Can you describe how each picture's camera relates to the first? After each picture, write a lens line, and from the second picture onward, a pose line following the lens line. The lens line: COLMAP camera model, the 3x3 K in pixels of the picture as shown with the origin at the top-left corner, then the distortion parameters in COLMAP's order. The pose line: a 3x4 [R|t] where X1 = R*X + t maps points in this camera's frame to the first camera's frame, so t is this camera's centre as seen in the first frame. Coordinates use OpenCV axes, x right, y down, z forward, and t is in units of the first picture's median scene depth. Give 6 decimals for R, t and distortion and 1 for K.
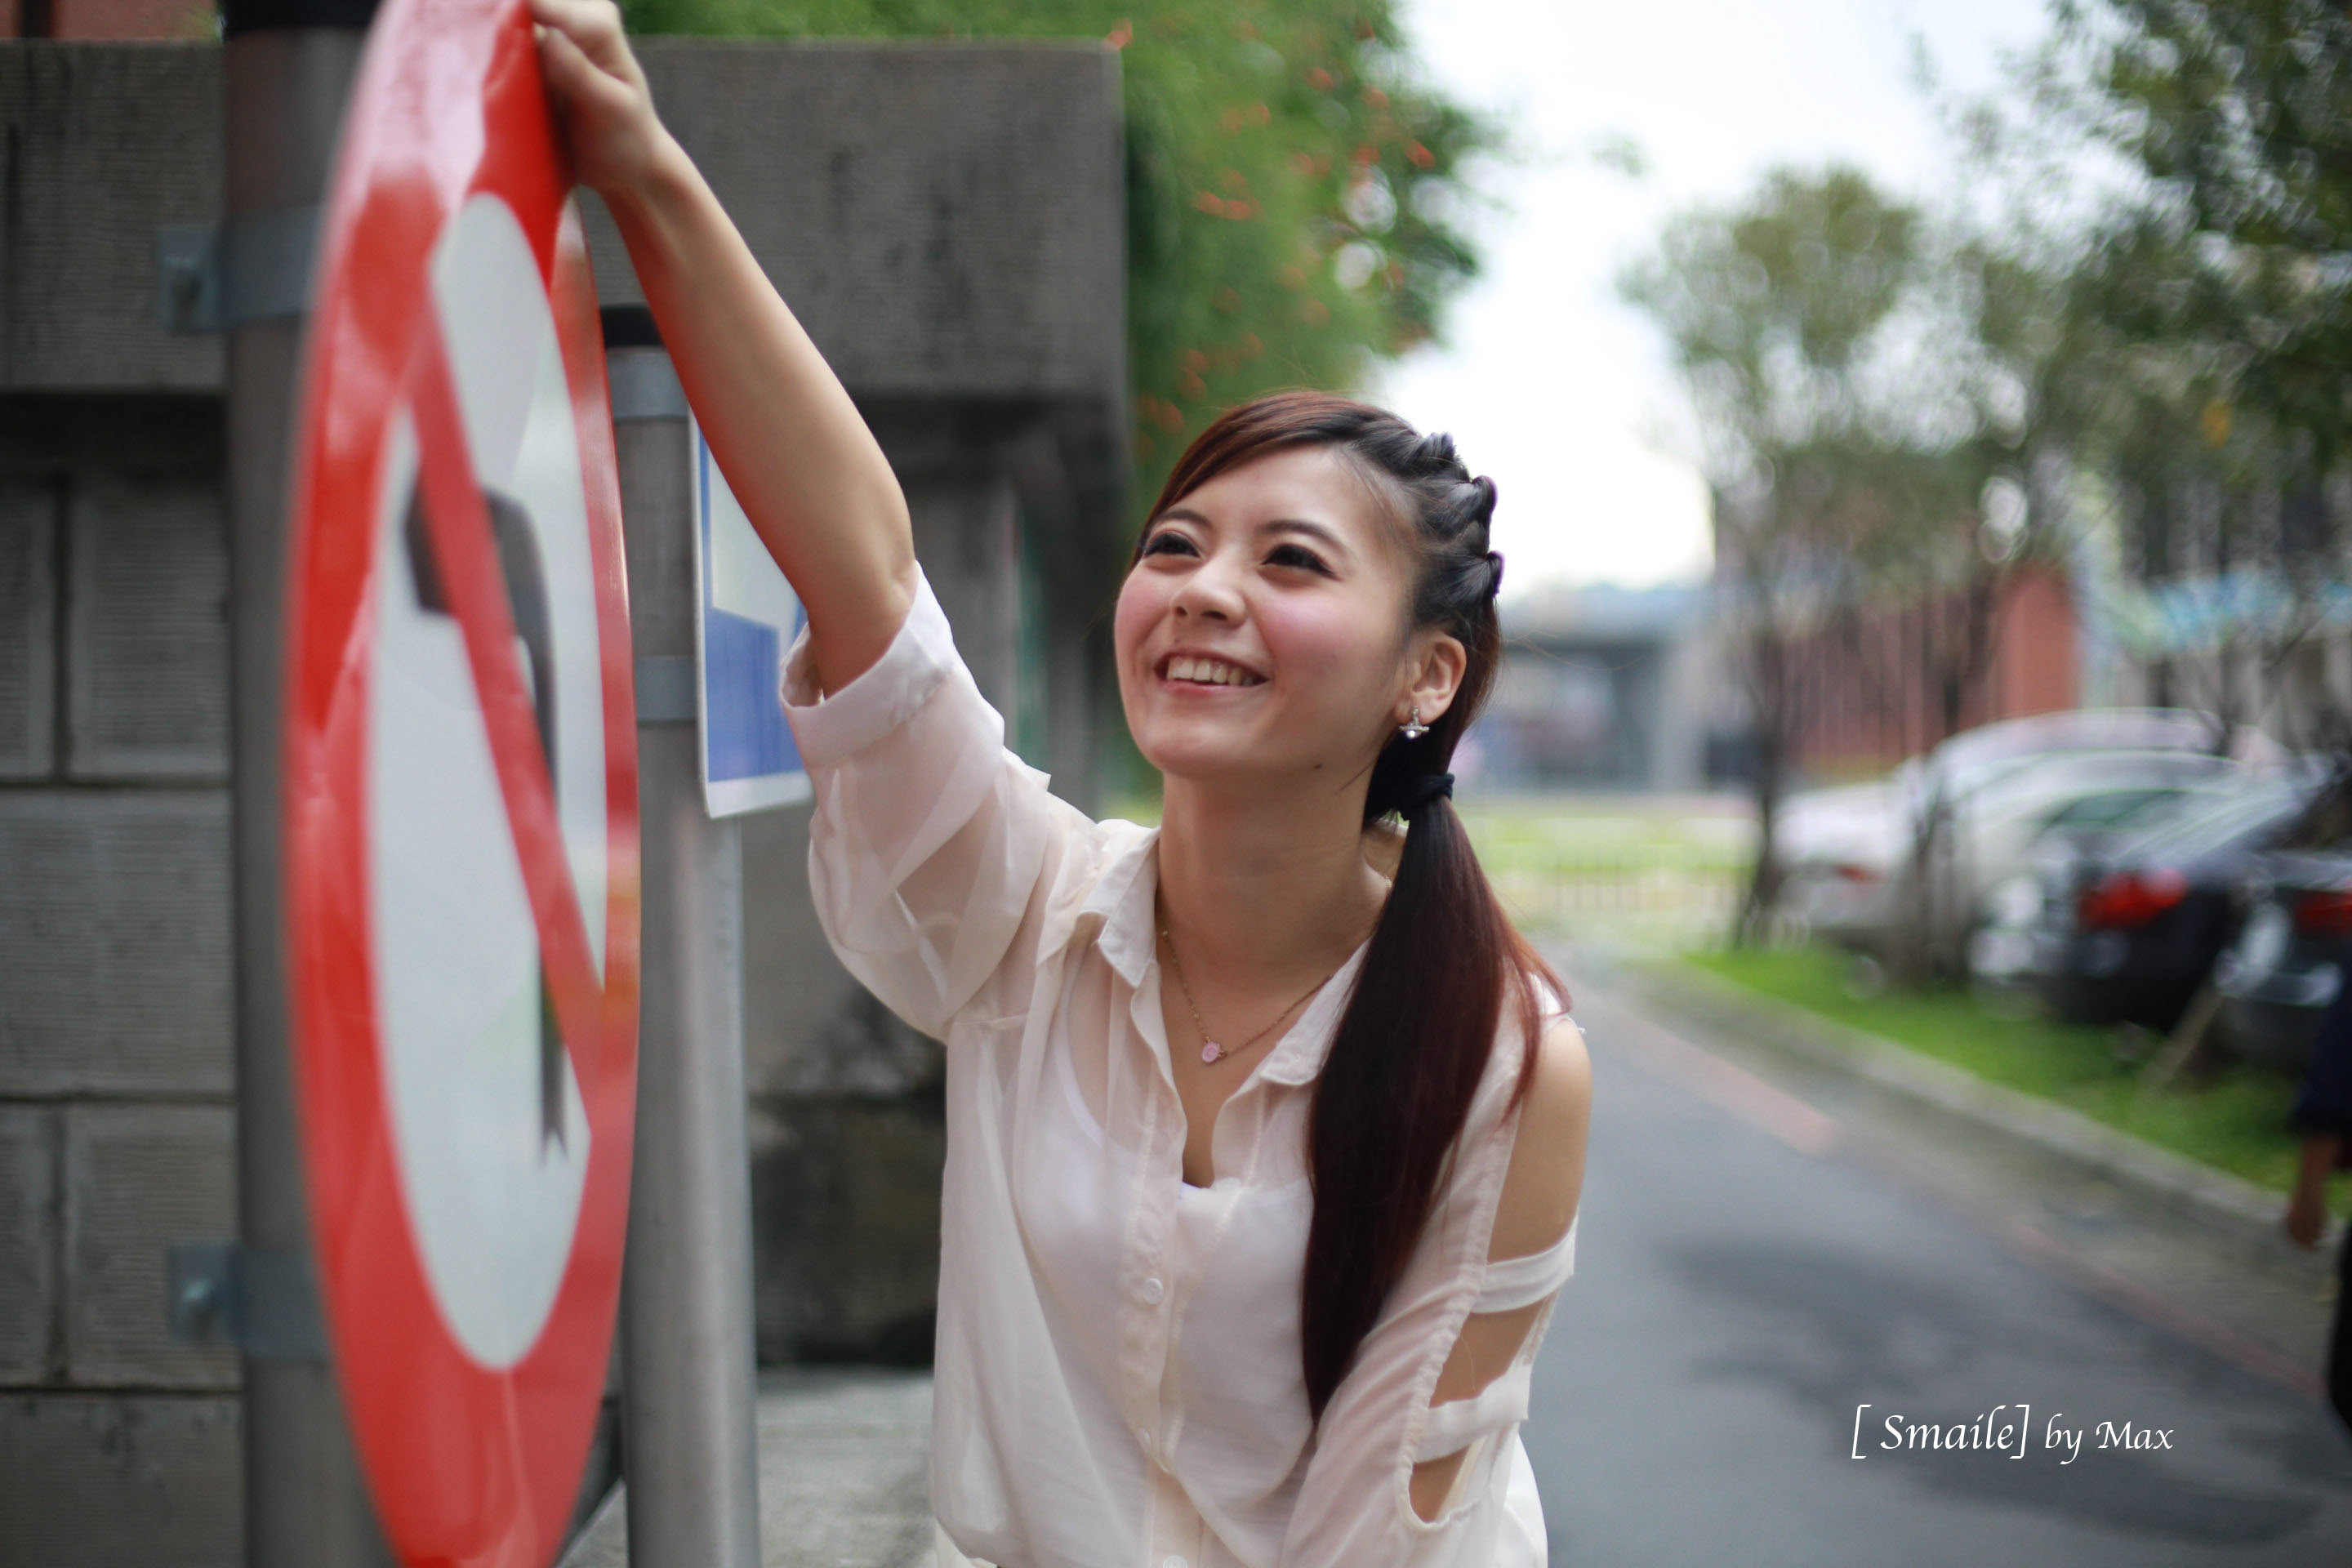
lens RADIAL K [[3377.8, 0, 1176.0], [0, 3377.8, 784.0], [0, 0, 1]] dist [-0.136651, 0.005820]
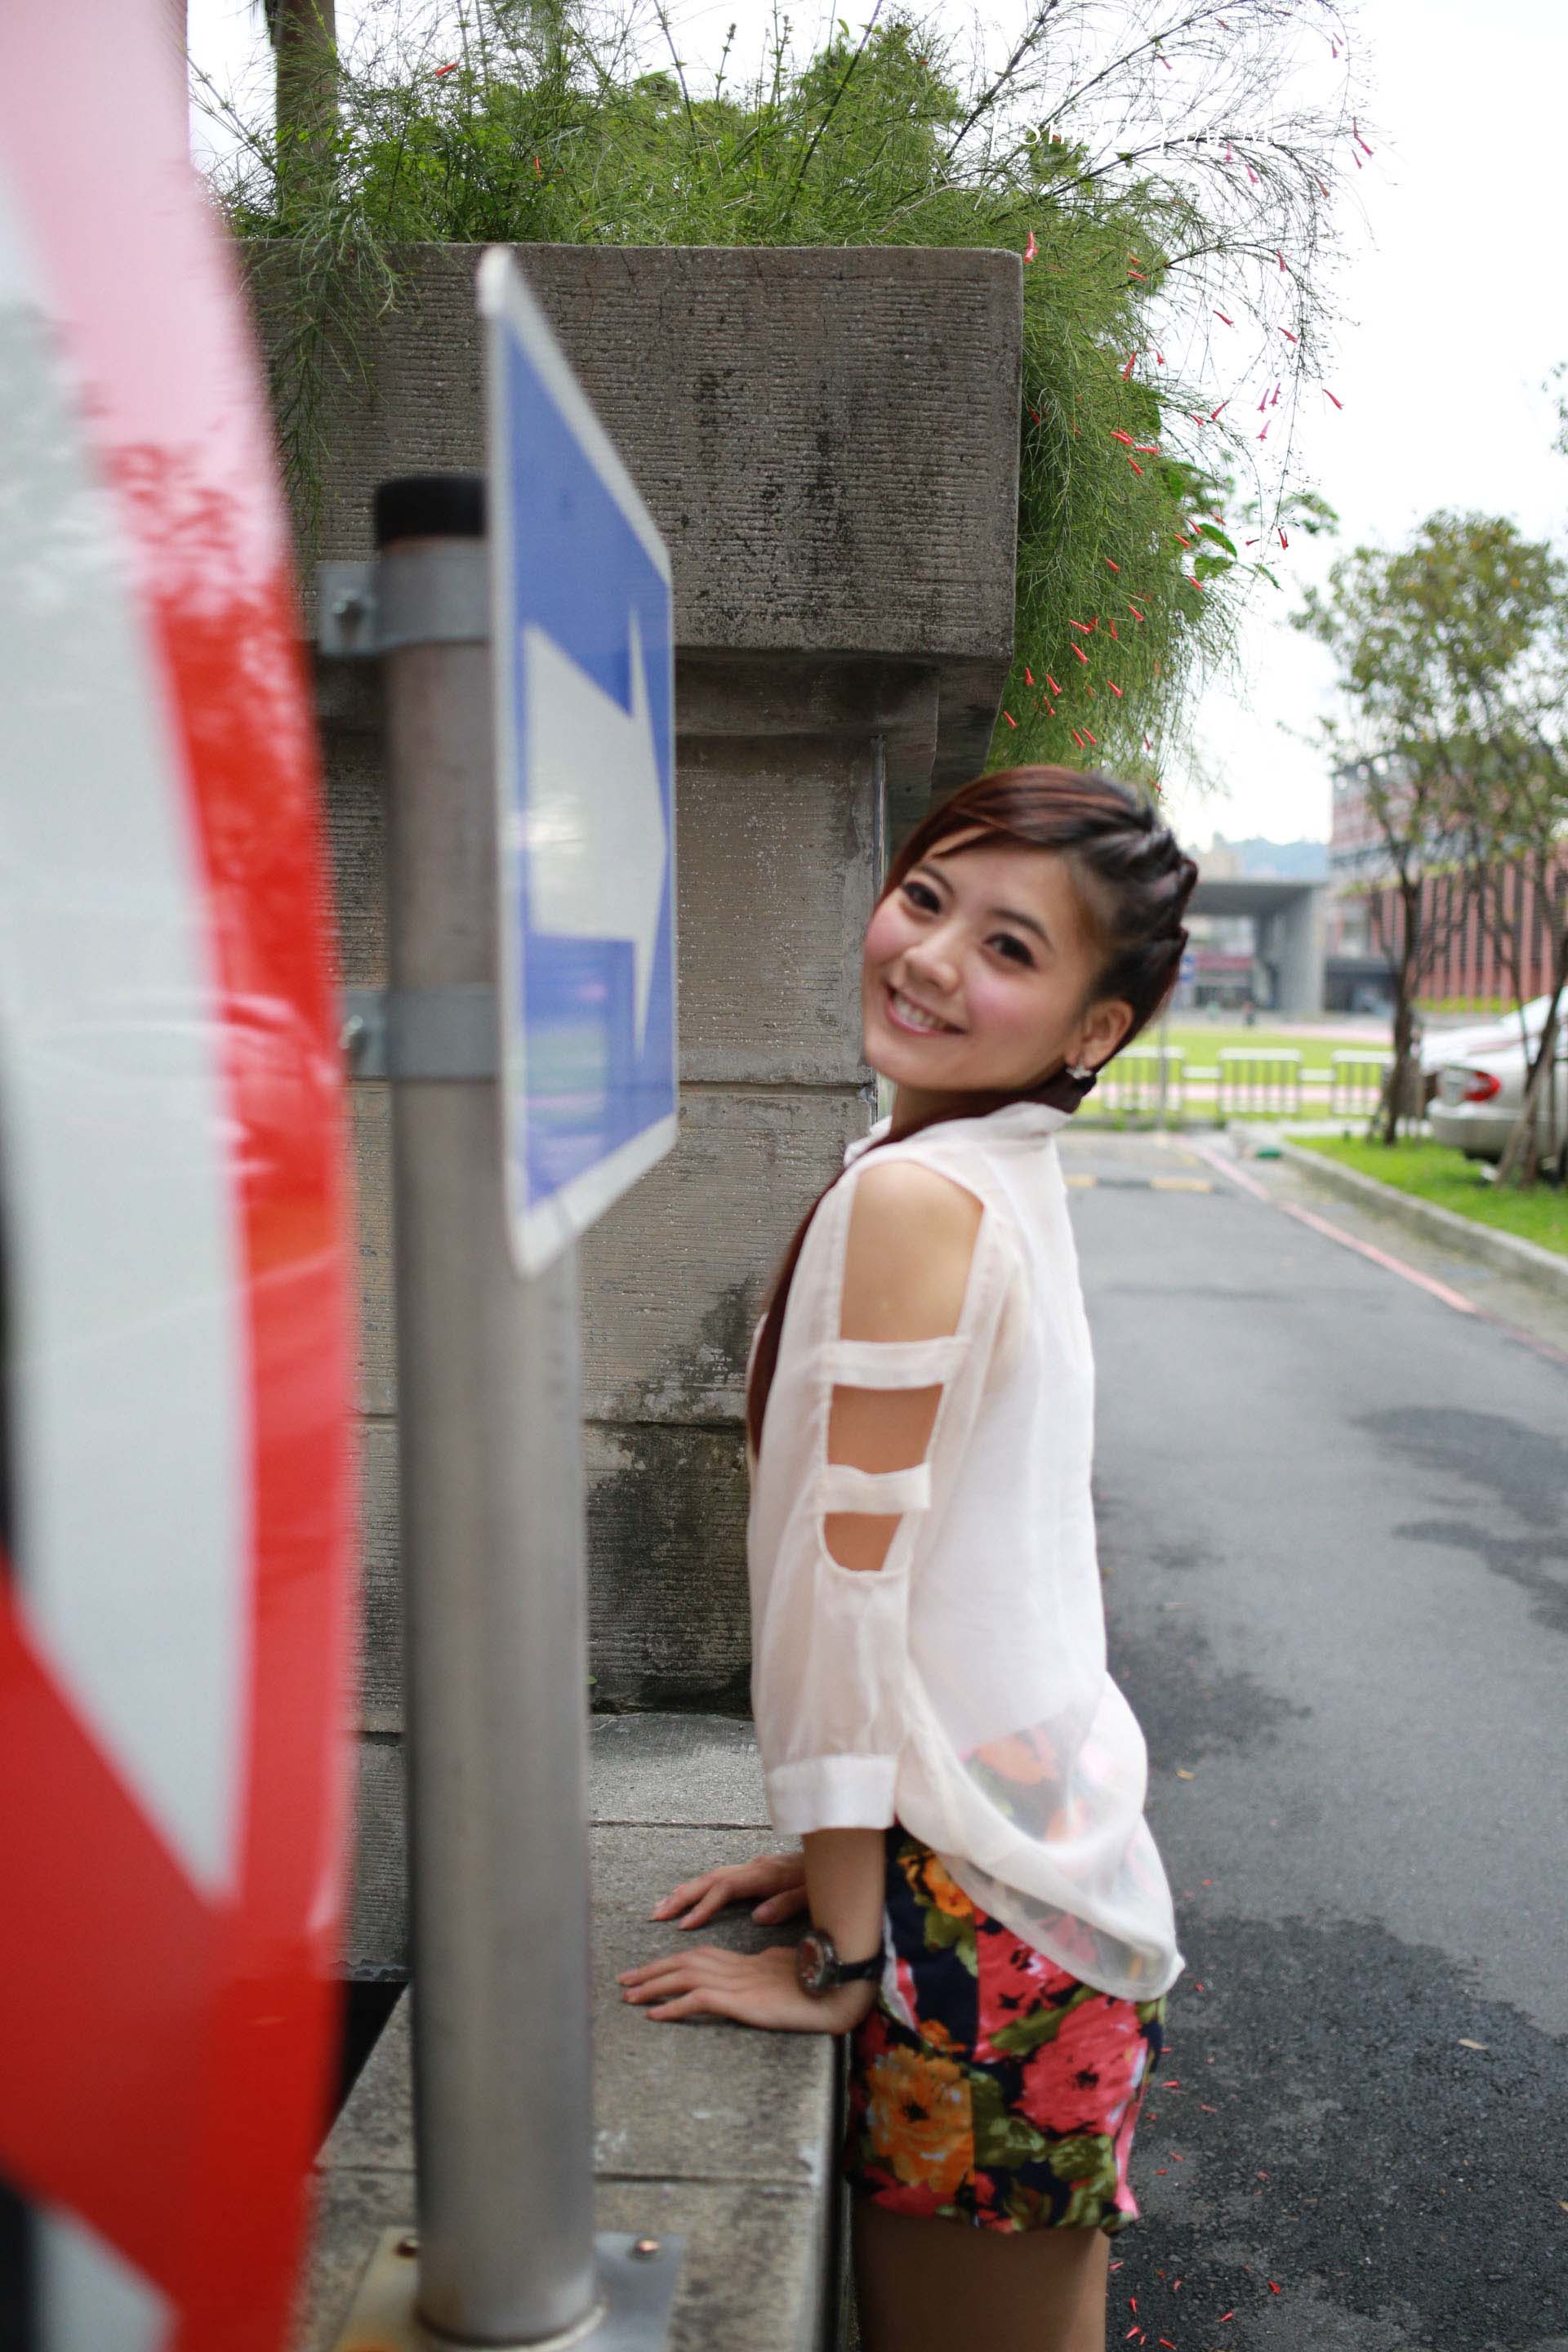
lens RADIAL K [[2611.9, 0, 784.0], [0, 2611.9, 1176.0], [0, 0, 1]] dist [0.000282, 0.000257]
pose [[0.997868, 0.021437, -0.061643, -0.033151], [-0.017353, 0.997666, 0.066043, -0.022486], [0.062915, -0.064833, 0.995911, 0.296738]]
